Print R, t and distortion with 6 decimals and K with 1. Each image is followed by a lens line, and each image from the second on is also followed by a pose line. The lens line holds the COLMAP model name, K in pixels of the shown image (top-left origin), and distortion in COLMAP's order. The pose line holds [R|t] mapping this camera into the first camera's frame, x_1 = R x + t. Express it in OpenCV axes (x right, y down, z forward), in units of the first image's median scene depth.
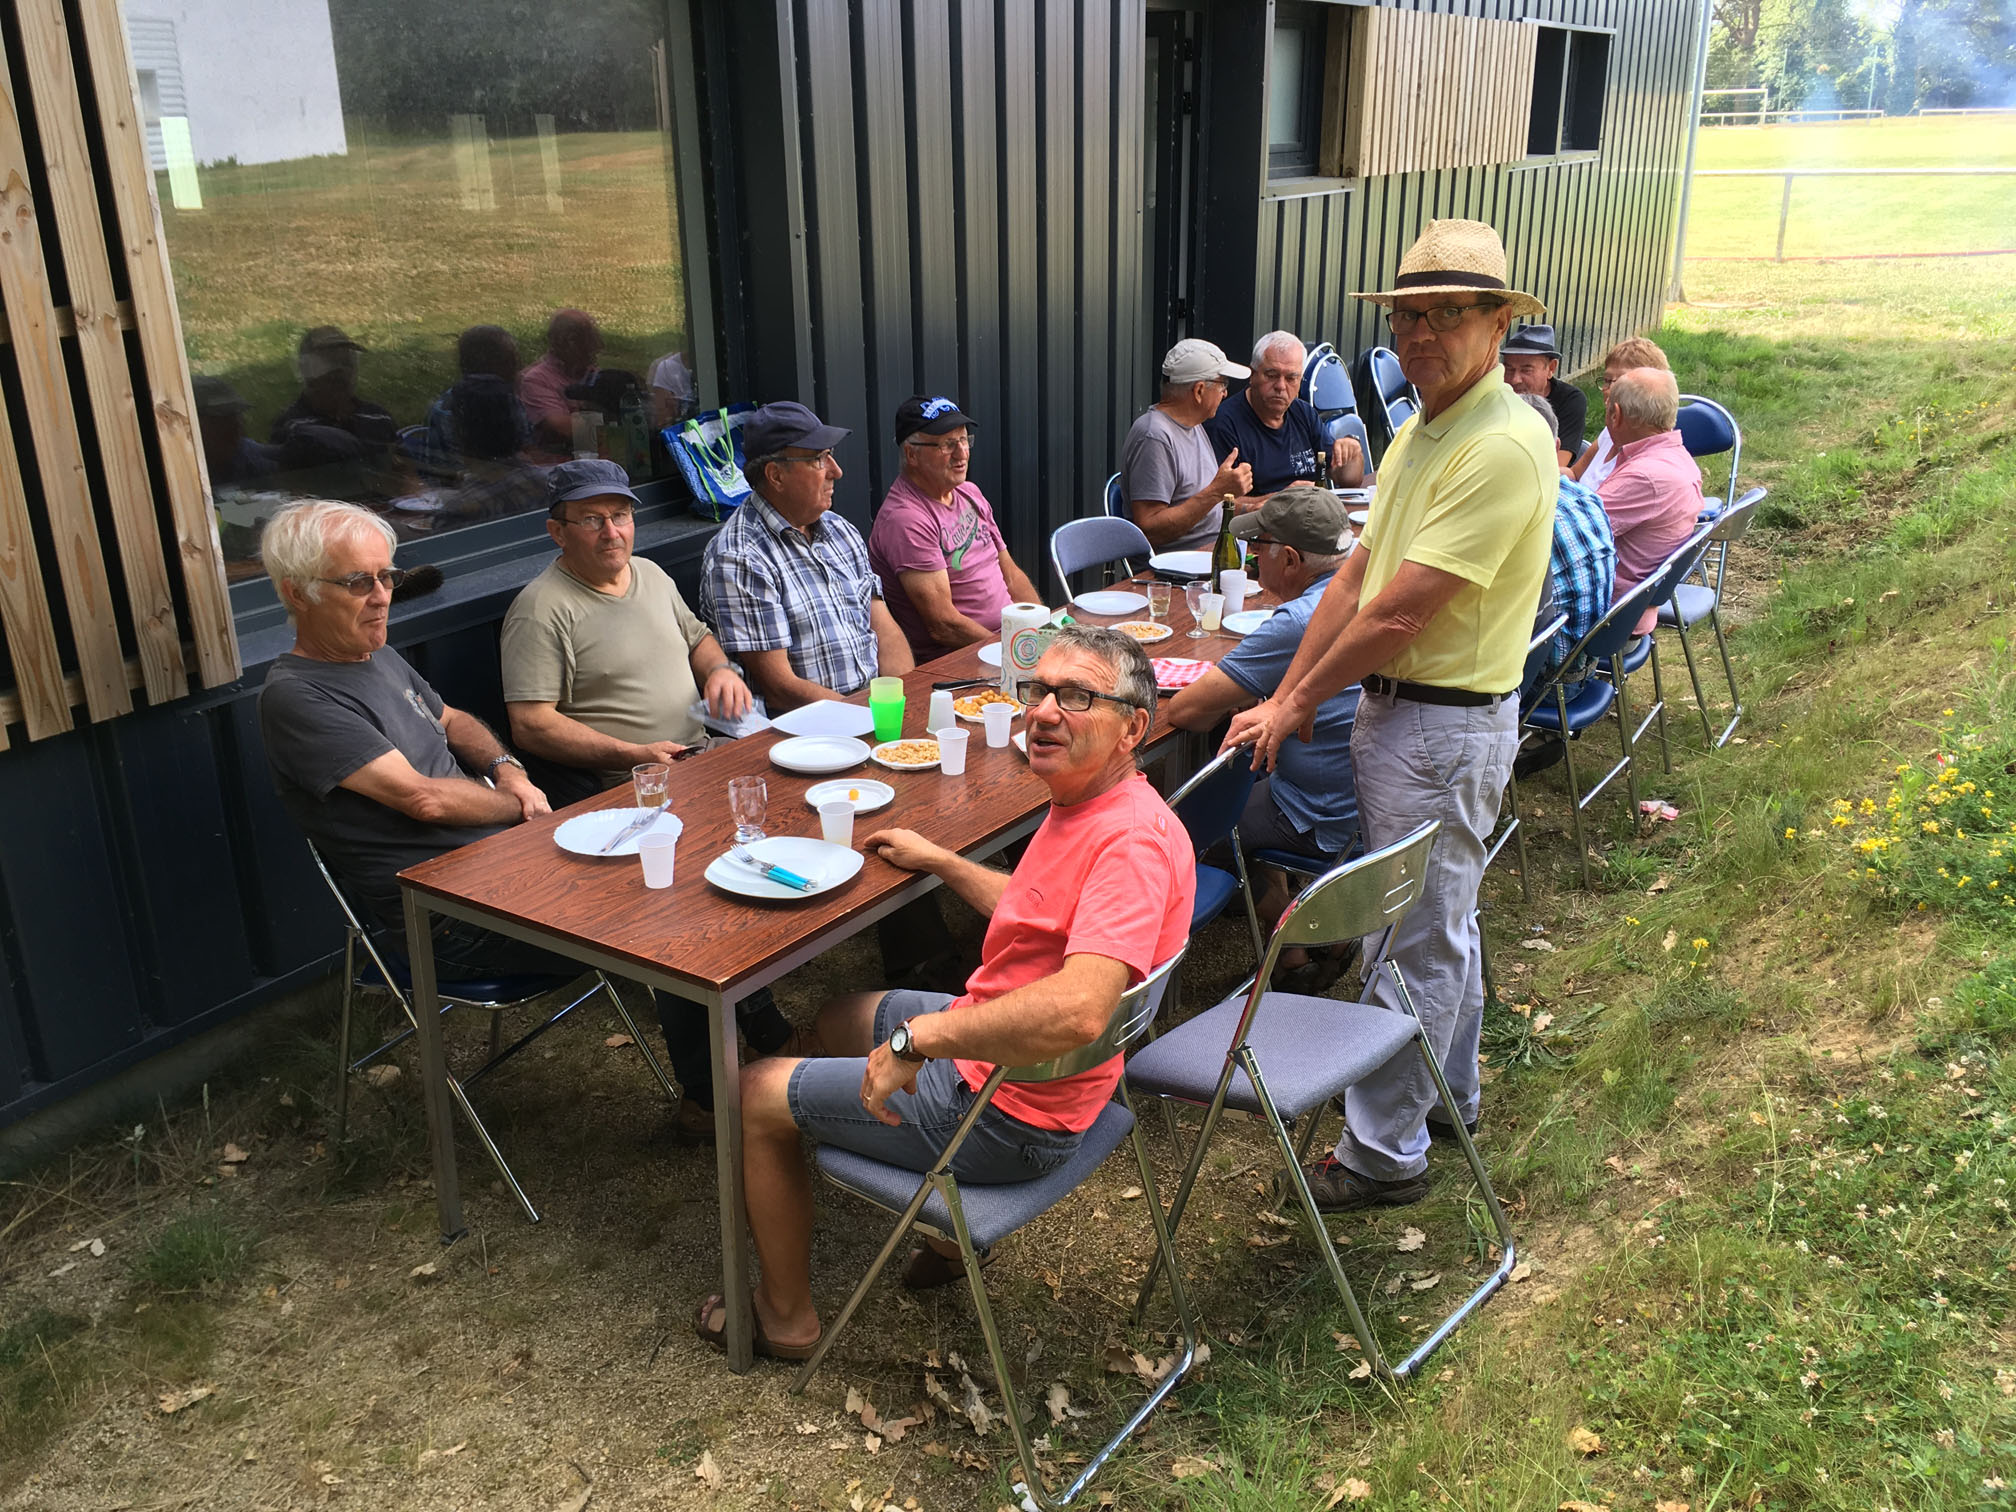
lens RADIAL K [[1694.1, 0, 1012.7], [0, 1694.1, 757.6], [0, 0, 1]] dist [0.017585, -0.008051]
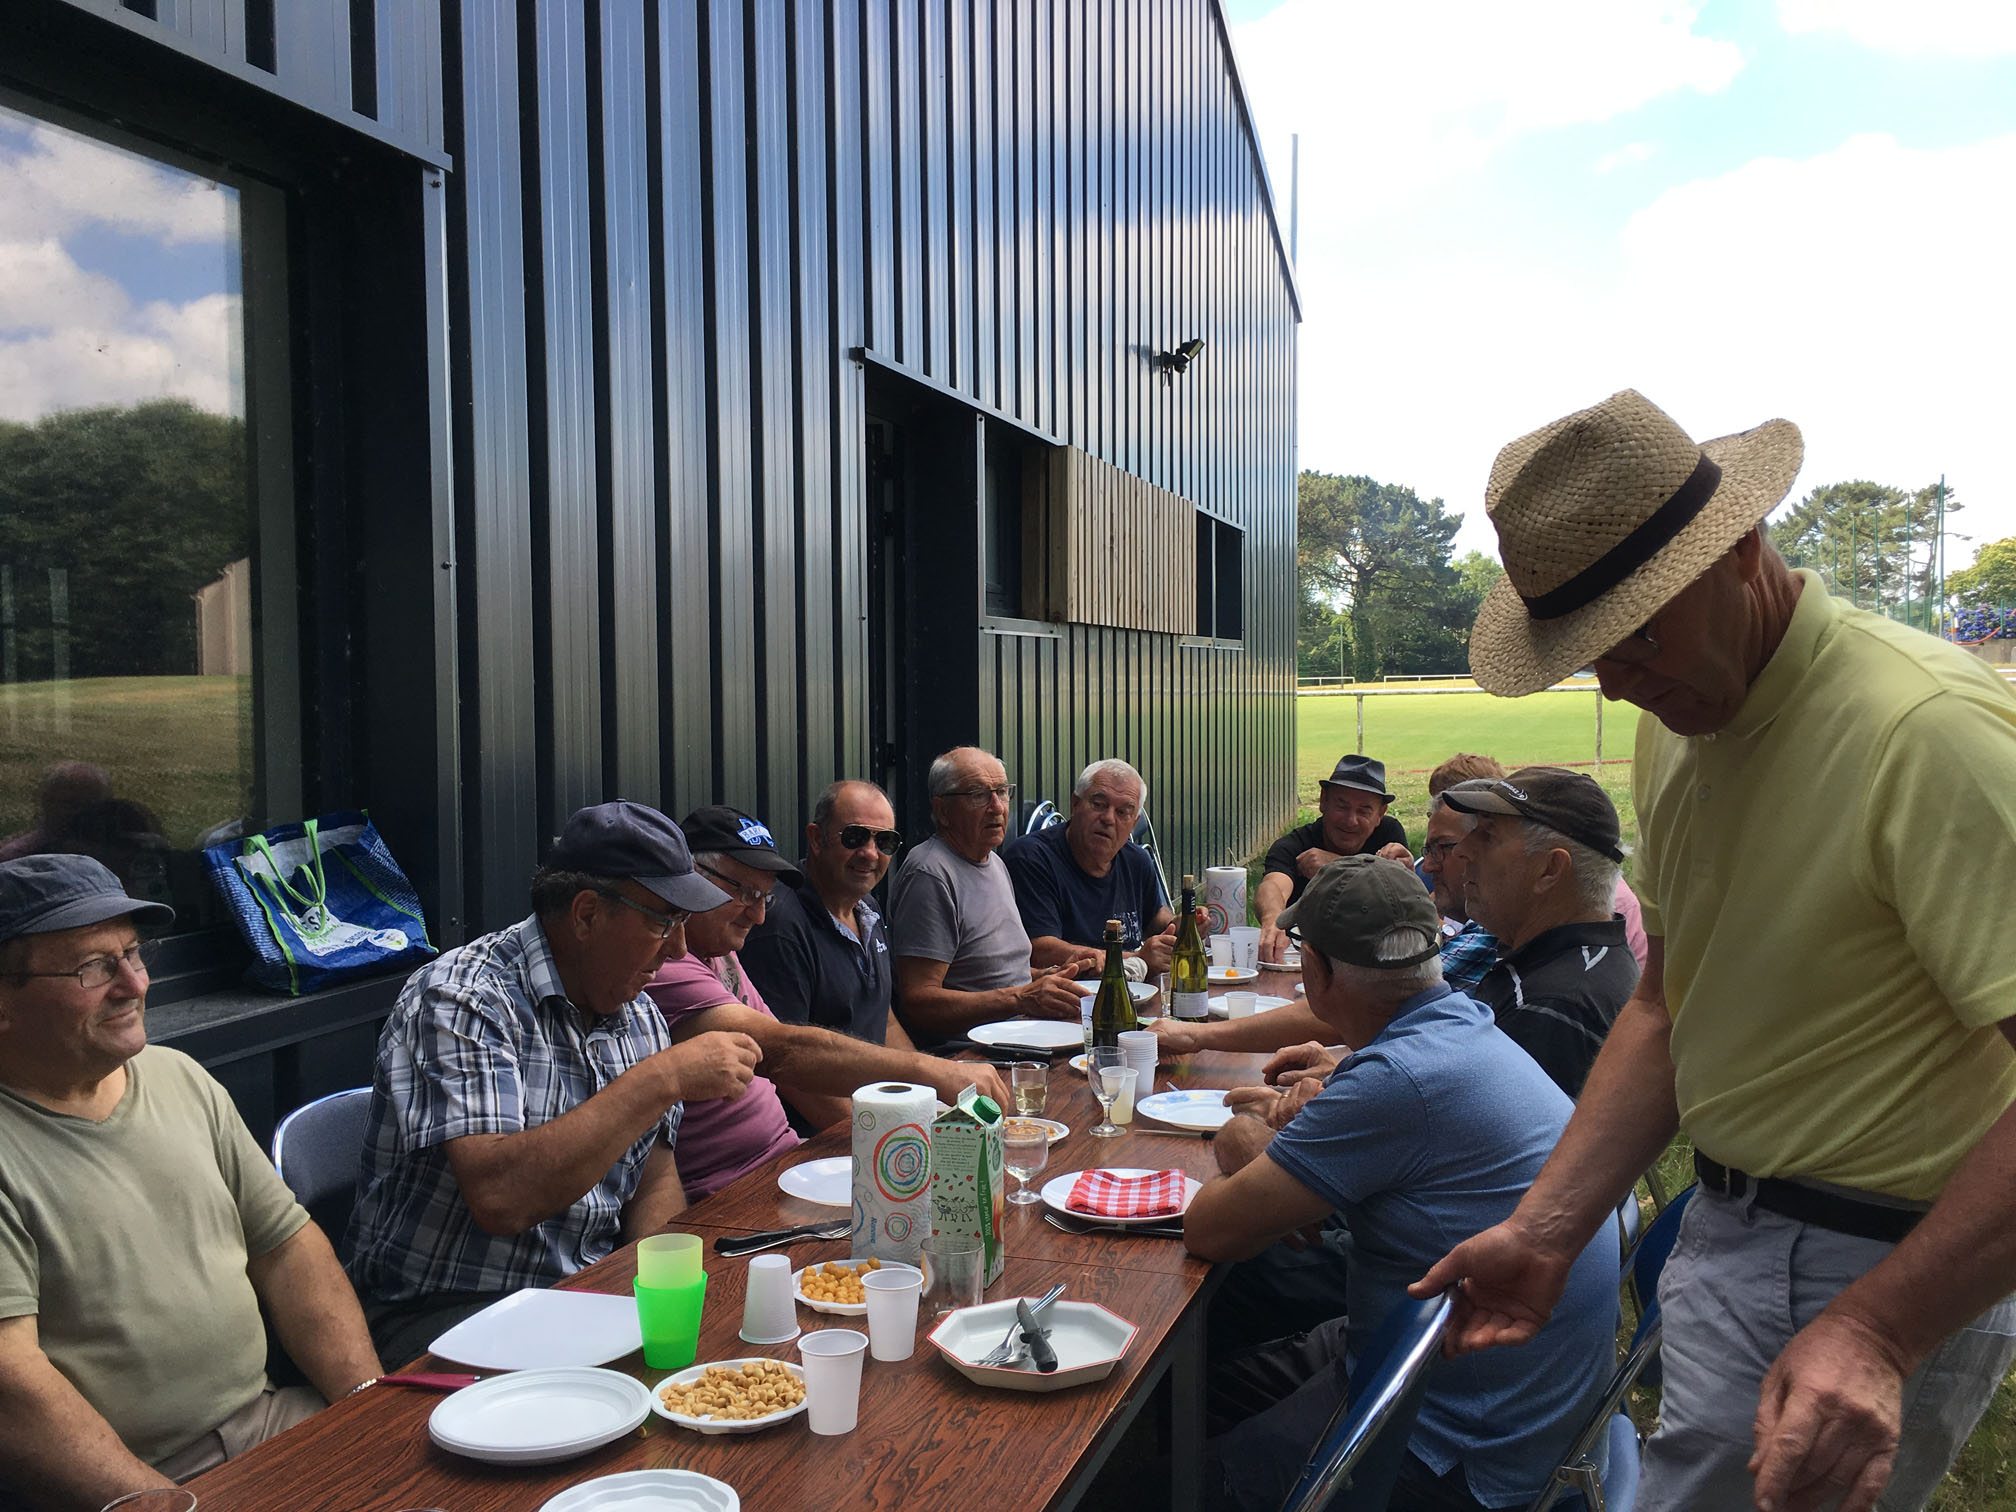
lens RADIAL K [[1694.1, 0, 1004.9], [0, 1694.1, 743.1], [0, 0, 1]] dist [0.017585, -0.008051]
pose [[0.969081, -0.005326, 0.246686, -0.078713], [0.084110, 0.947019, -0.309969, -0.016213], [-0.231965, 0.321134, 0.918186, 0.361957]]
